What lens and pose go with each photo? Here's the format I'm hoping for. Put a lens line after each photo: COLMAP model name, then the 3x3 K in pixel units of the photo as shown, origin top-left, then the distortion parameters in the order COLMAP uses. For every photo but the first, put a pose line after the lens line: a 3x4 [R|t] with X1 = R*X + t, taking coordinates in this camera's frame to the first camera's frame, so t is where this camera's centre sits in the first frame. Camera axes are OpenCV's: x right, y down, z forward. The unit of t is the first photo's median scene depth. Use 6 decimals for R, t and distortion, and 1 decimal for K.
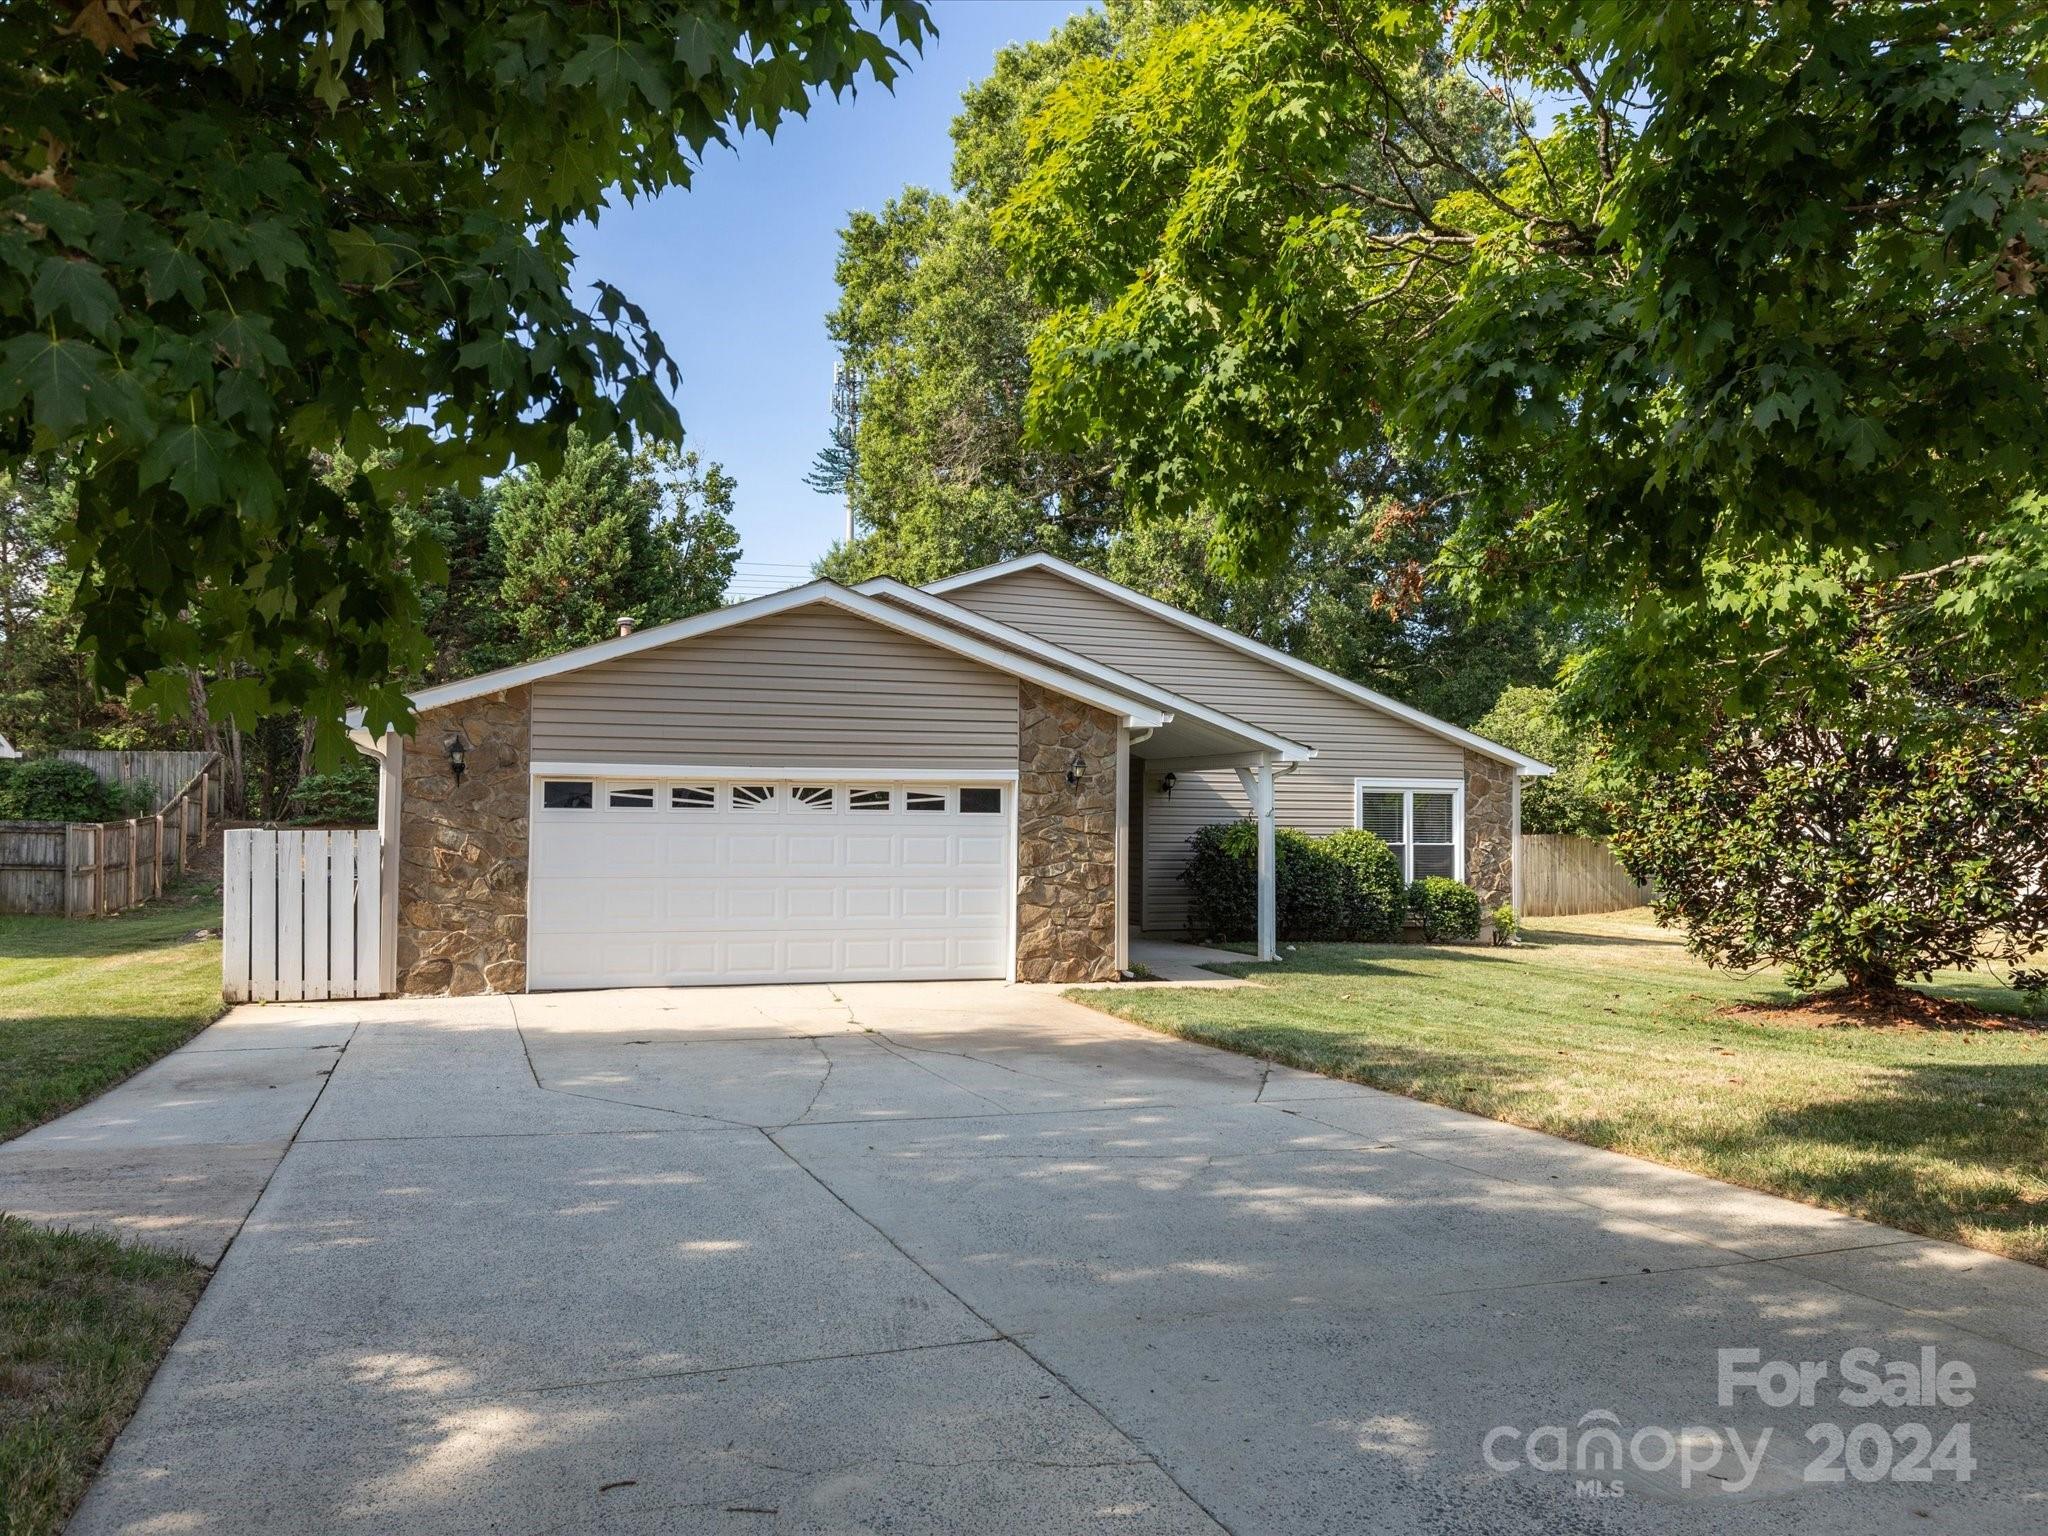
lens RADIAL K [[1659.0, 0, 1021.9], [0, 1659.0, 757.7], [0, 0, 1]] dist [-0.005746, 0.010914]
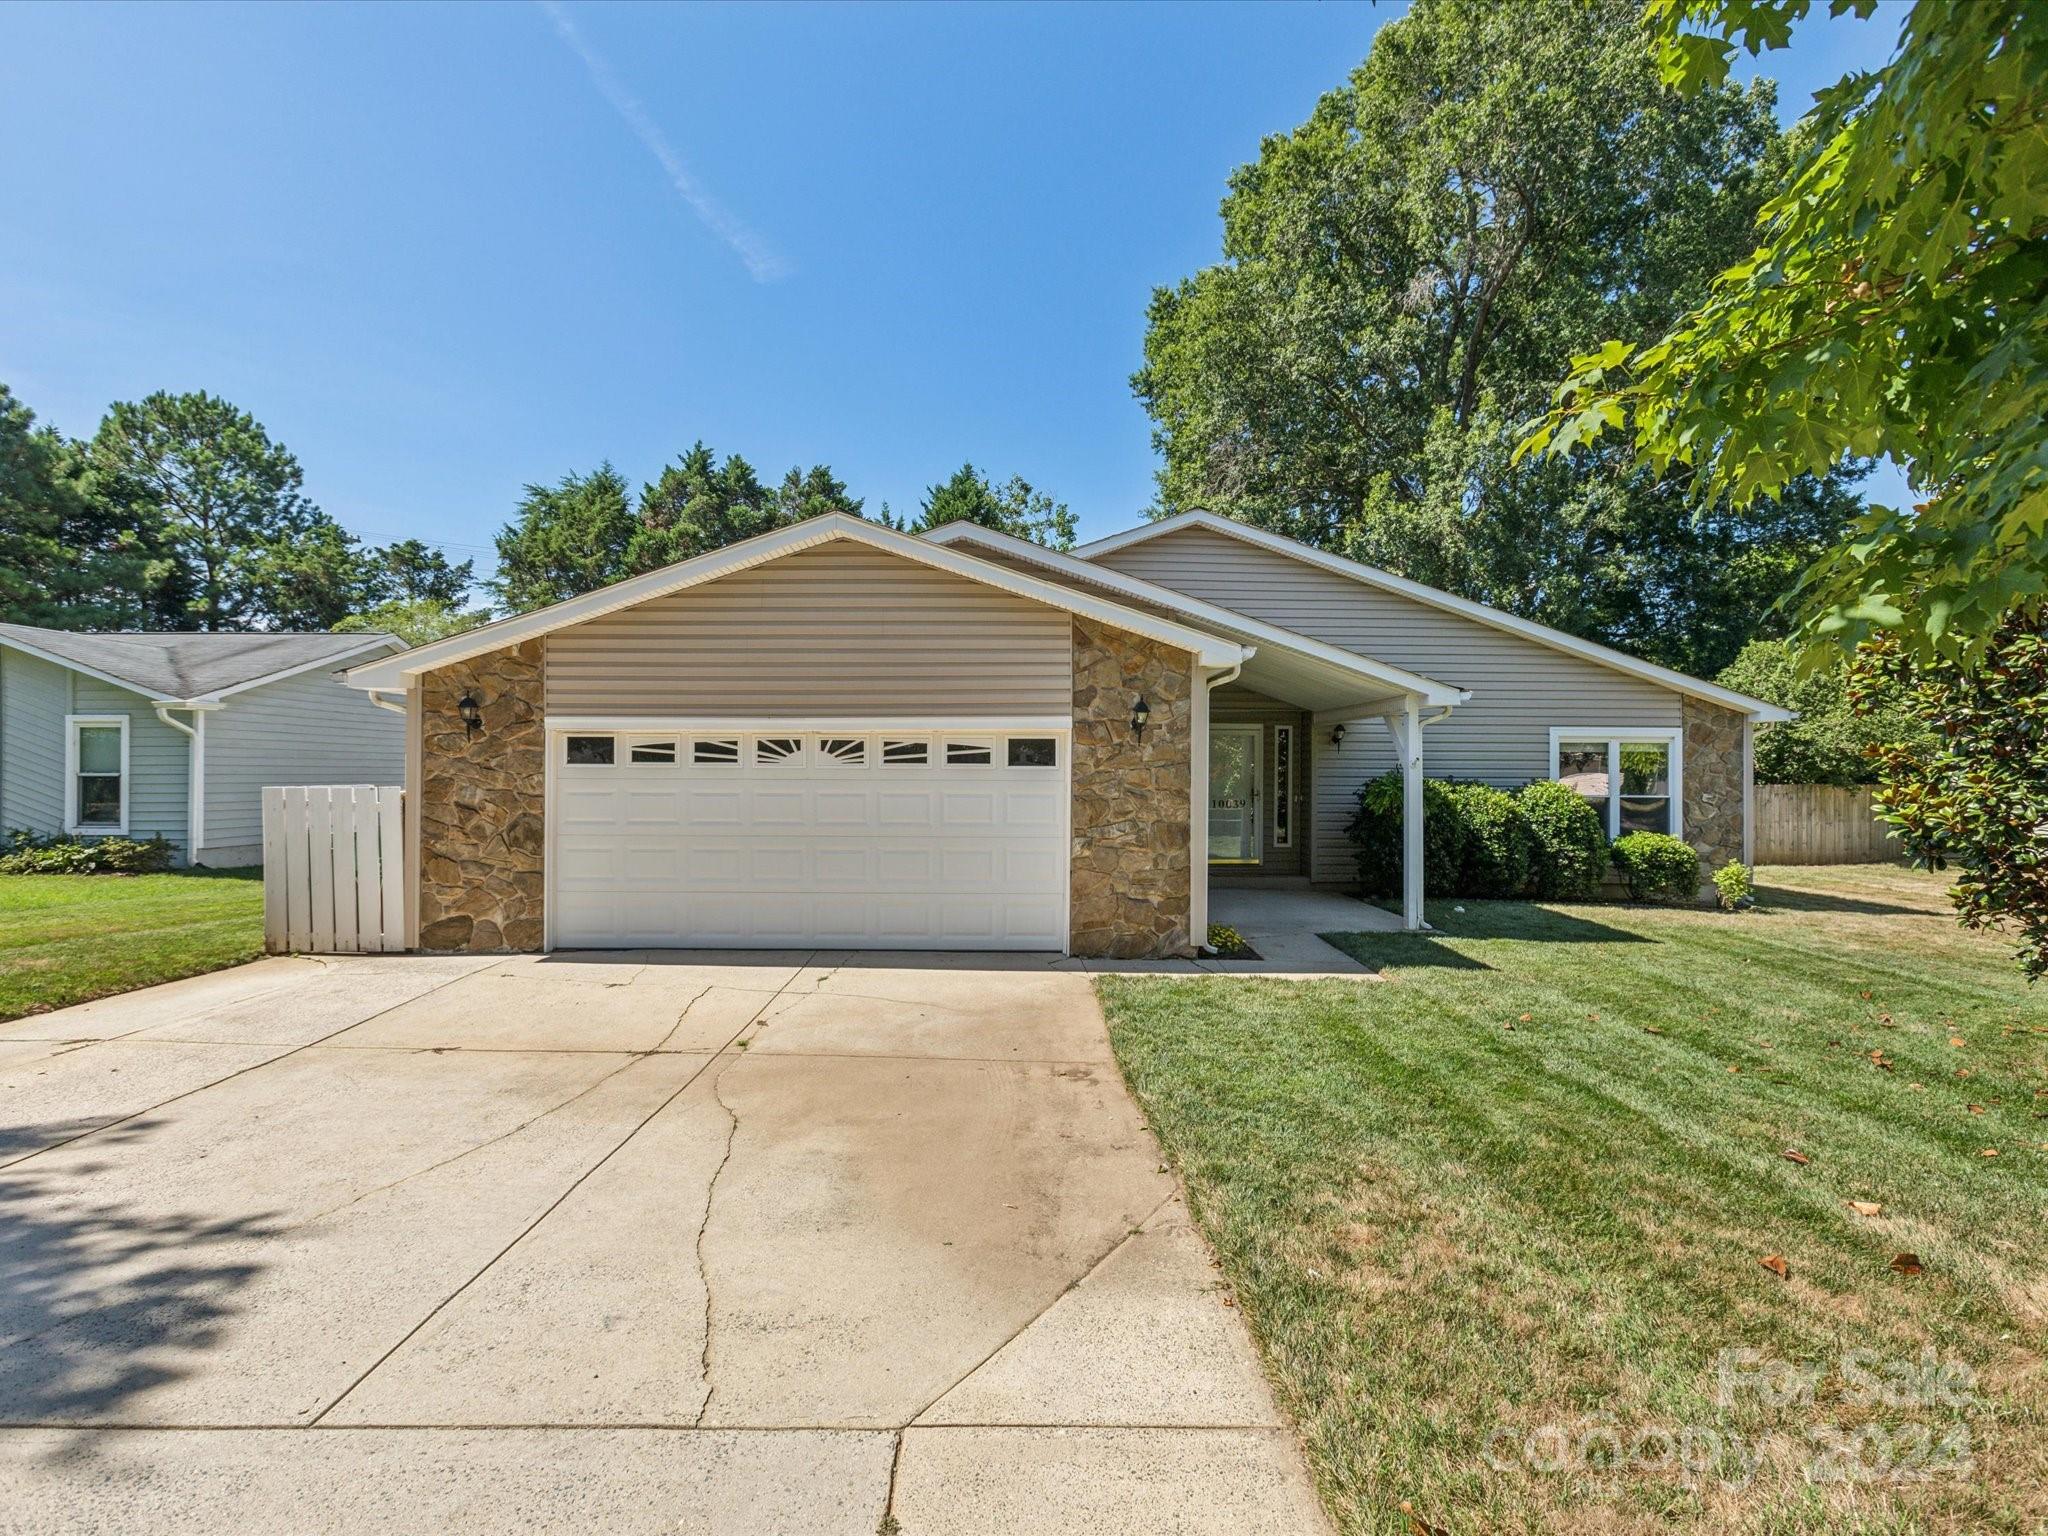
lens RADIAL K [[1030.3, 0, 1039.5], [0, 1030.3, 757.1], [0, 0, 1]] dist [-0.014293, 0.005155]
pose [[0.943788, -0.008225, -0.330448, 0.163353], [0.016196, 0.999640, 0.021377, 0.016406], [0.330154, -0.025527, 0.943582, 0.476001]]
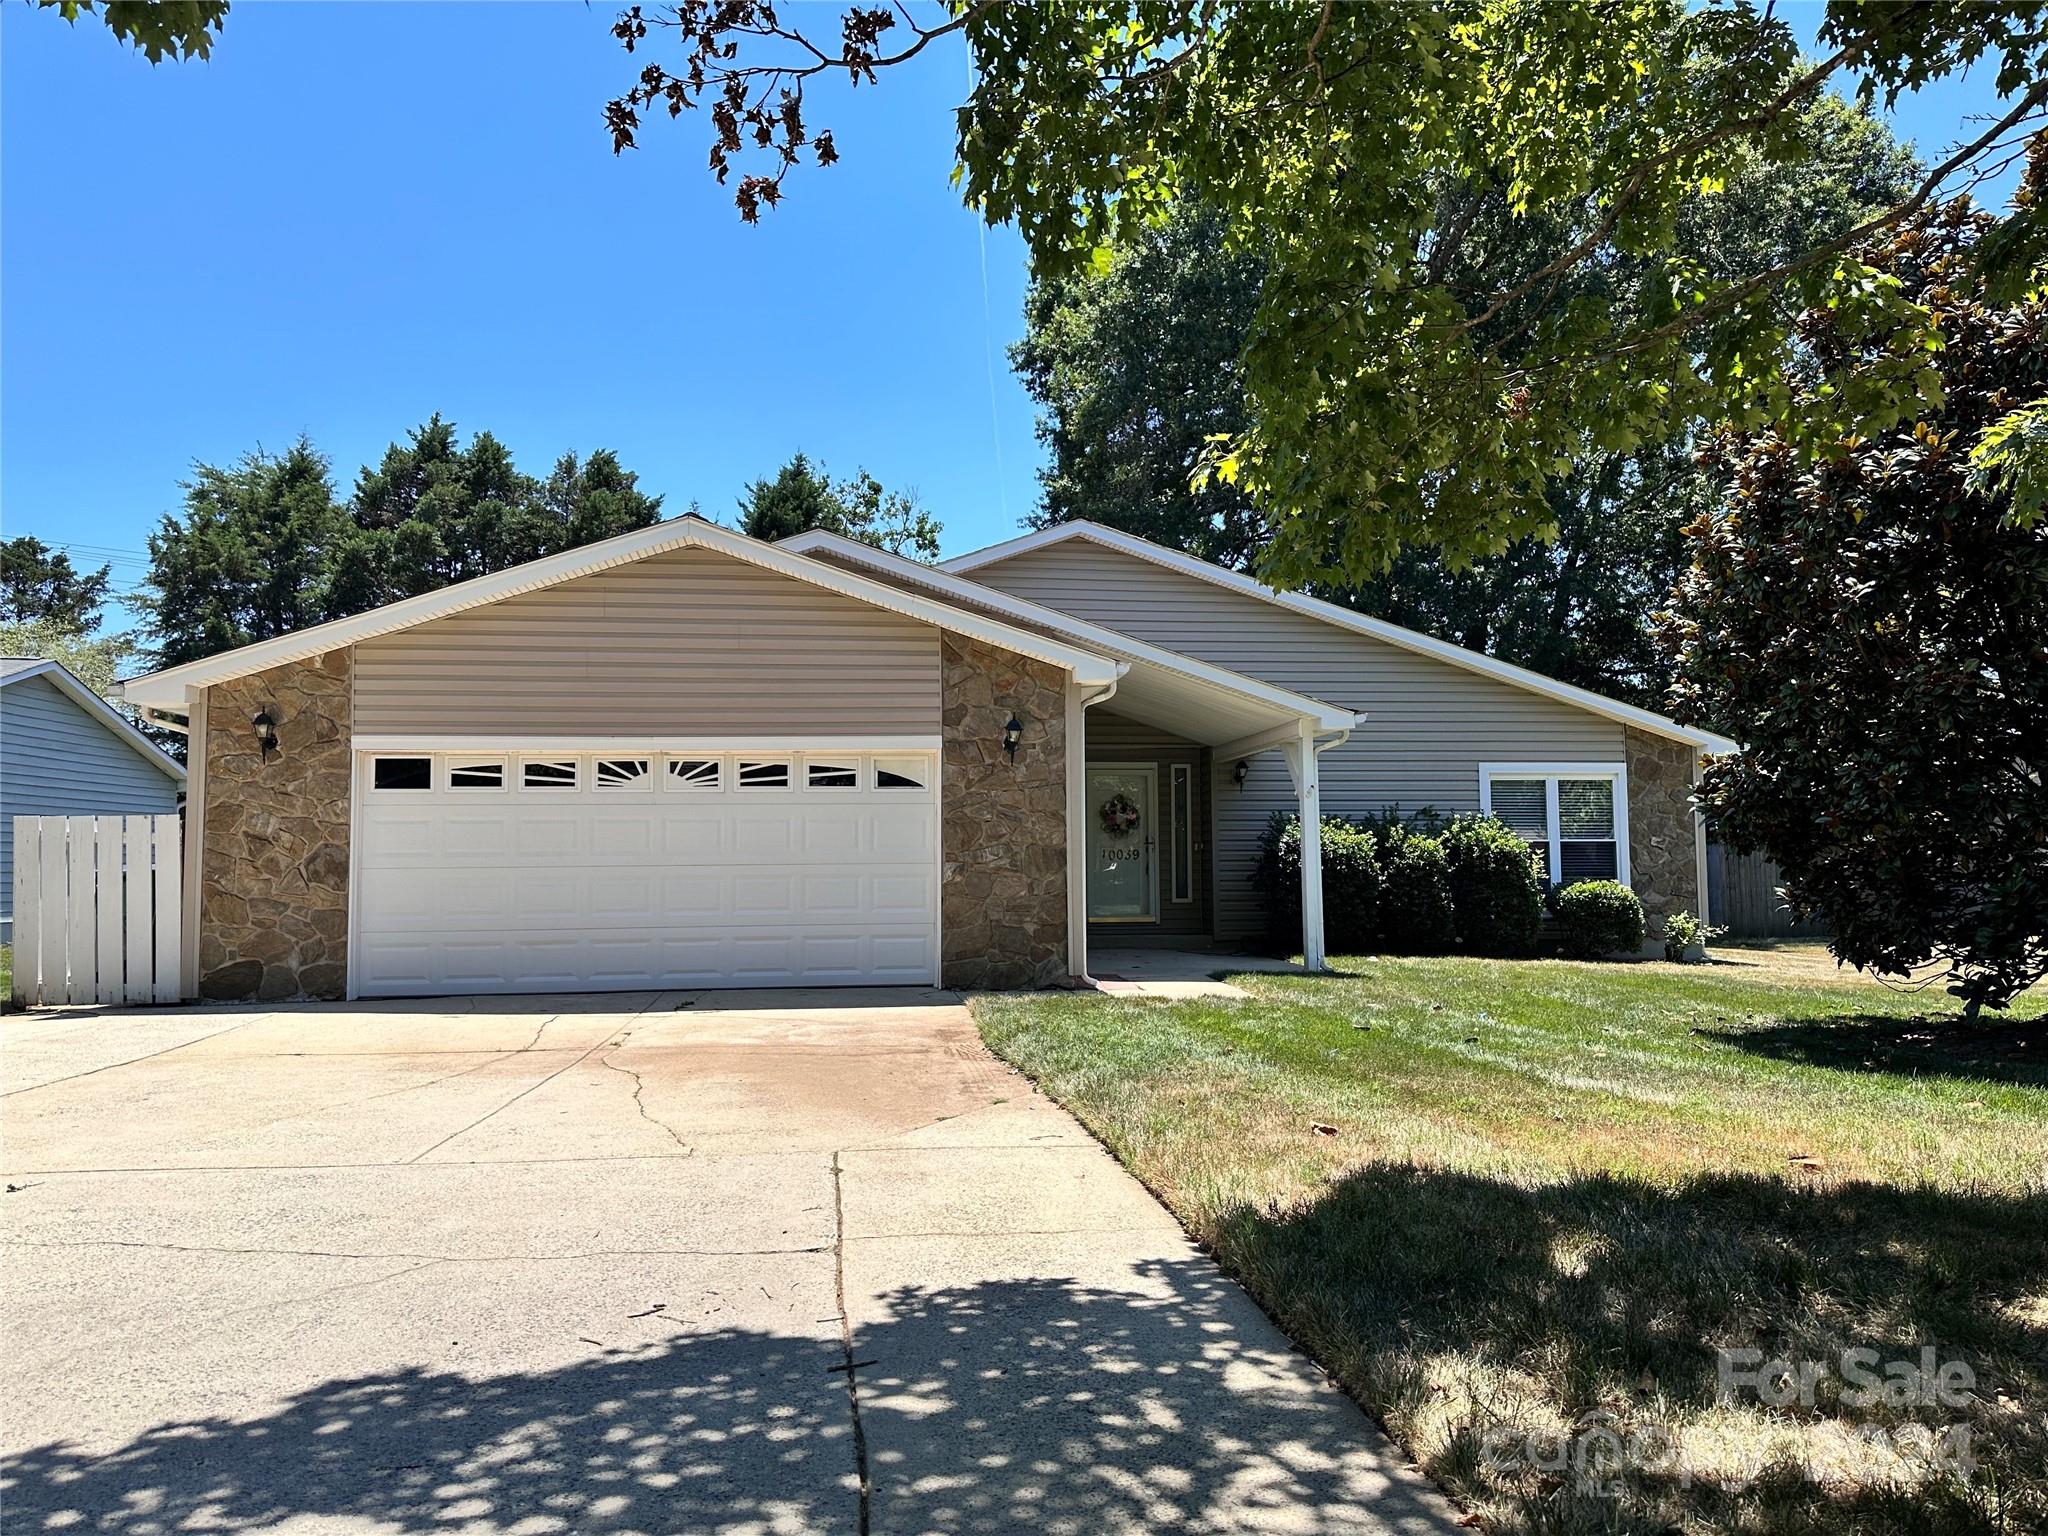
lens RADIAL K [[1441.7, 0, 1019.0], [0, 1441.7, 784.6], [0, 0, 1]] dist [0.099977, -0.045331]
pose [[0.969574, -0.030587, -0.242880, 0.213163], [0.024633, 0.999318, -0.027515, 0.052907], [0.243555, 0.020695, 0.969666, 0.301637]]
